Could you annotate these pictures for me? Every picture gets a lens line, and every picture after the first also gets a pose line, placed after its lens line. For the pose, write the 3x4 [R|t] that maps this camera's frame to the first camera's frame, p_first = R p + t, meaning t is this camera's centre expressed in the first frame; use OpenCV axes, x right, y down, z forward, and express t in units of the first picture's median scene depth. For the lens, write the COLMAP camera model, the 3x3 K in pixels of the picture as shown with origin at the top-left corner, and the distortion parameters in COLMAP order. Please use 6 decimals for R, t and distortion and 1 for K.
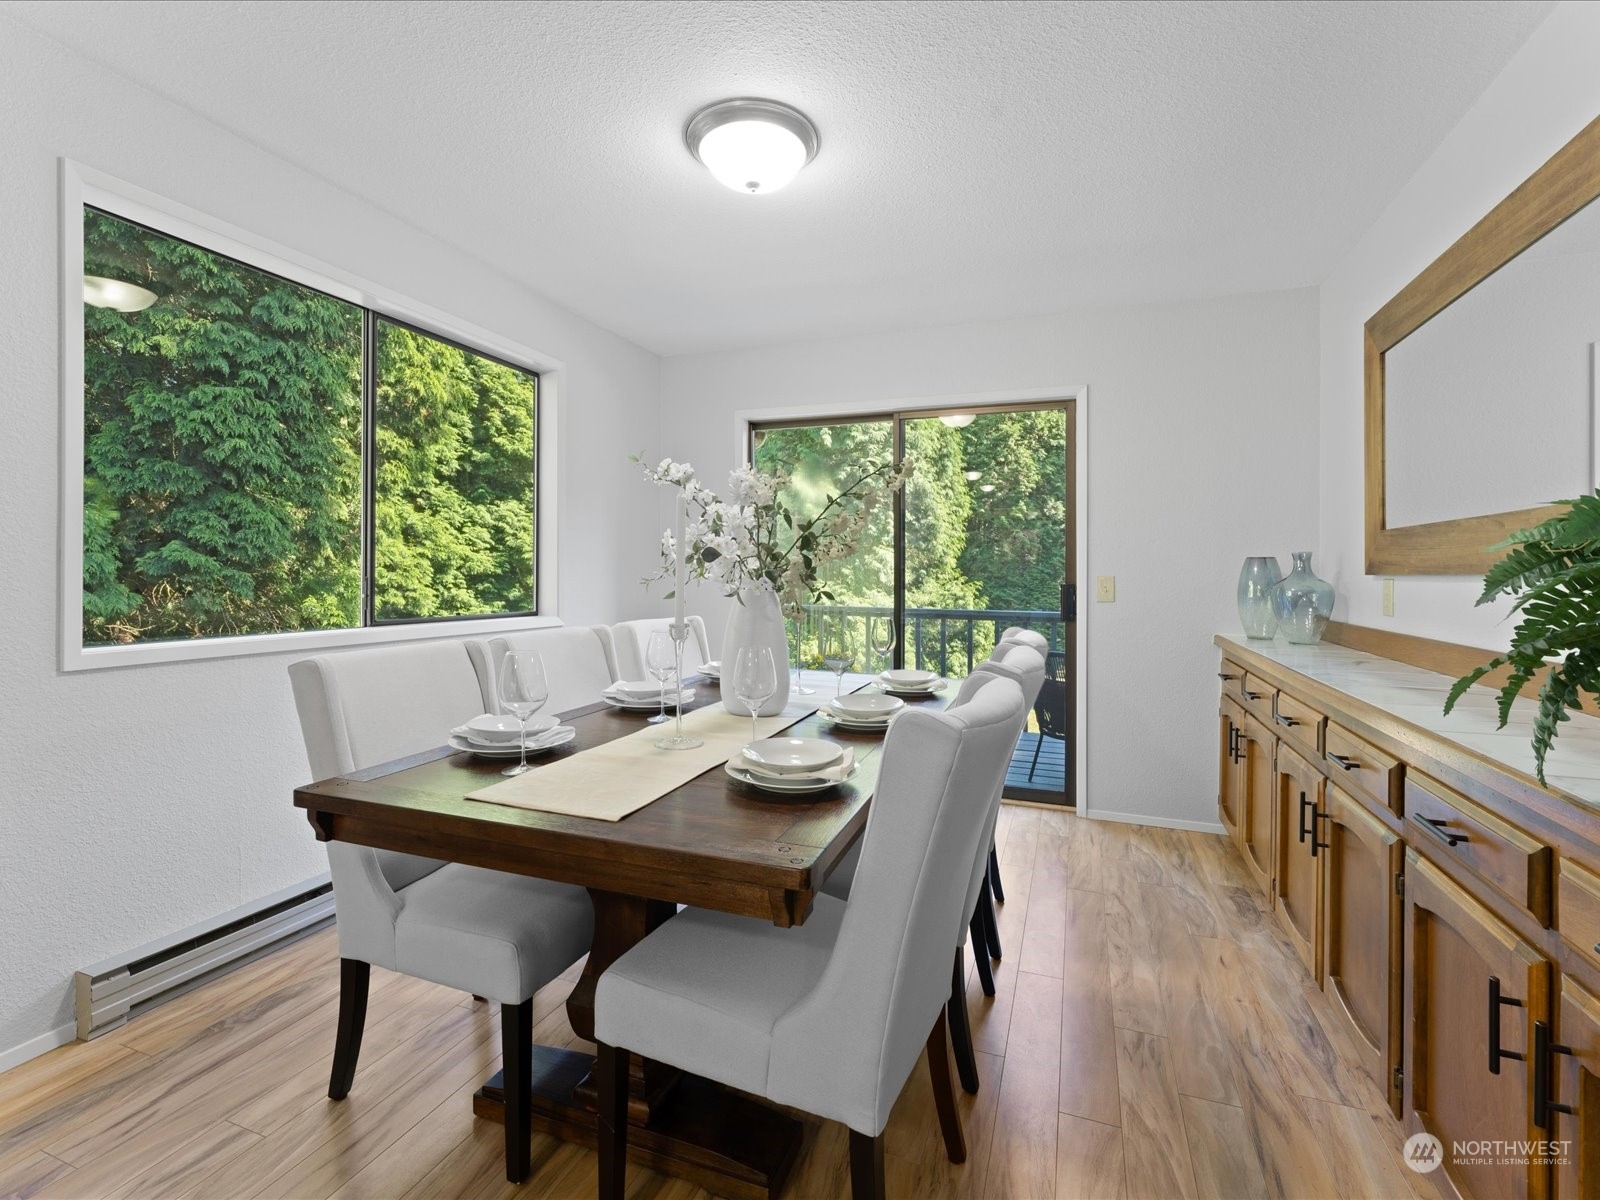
lens RADIAL K [[733.5, 0, 802.6], [0, 733.5, 574.1], [0, 0, 1]] dist [-0.000401, -0.000210]
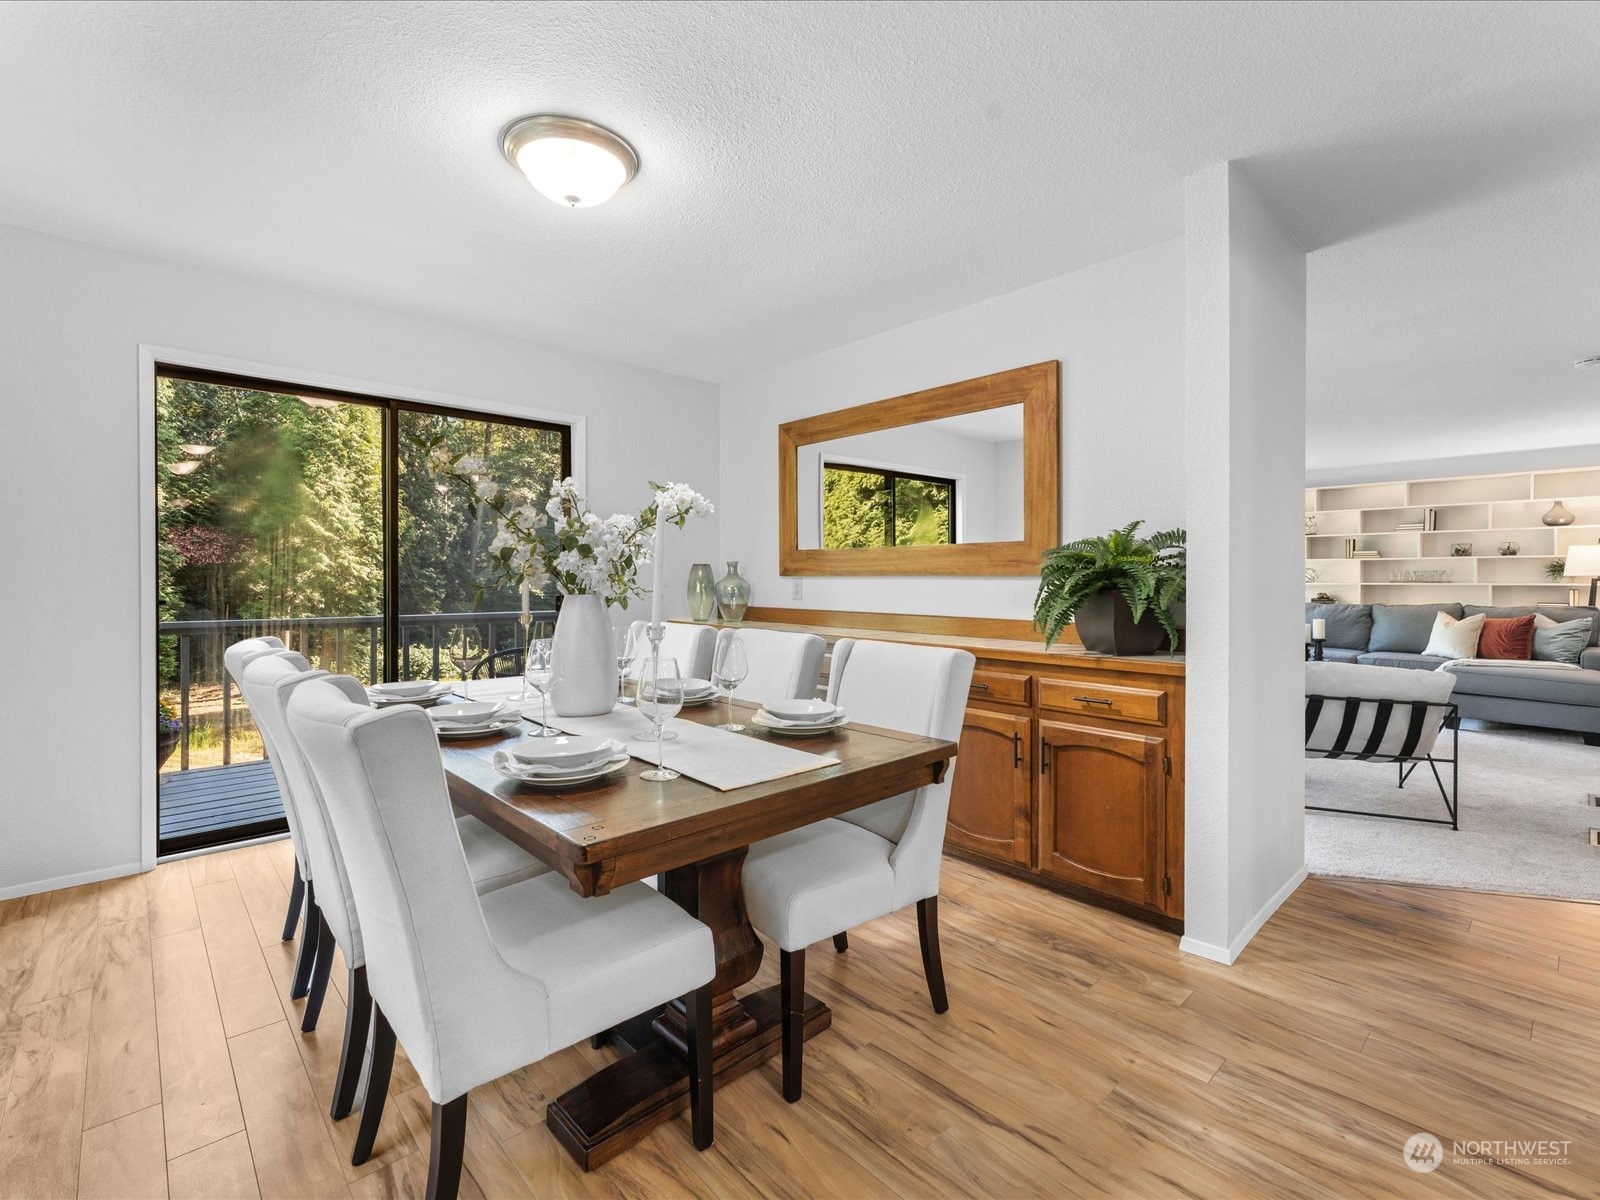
lens RADIAL K [[733.5, 0, 802.6], [0, 733.5, 574.1], [0, 0, 1]] dist [-0.000401, -0.000210]
pose [[0.447063, -0.004139, 0.894493, -0.745346], [0.006580, 0.999977, 0.001339, -0.005280], [-0.894478, 0.005287, 0.447080, 0.224754]]
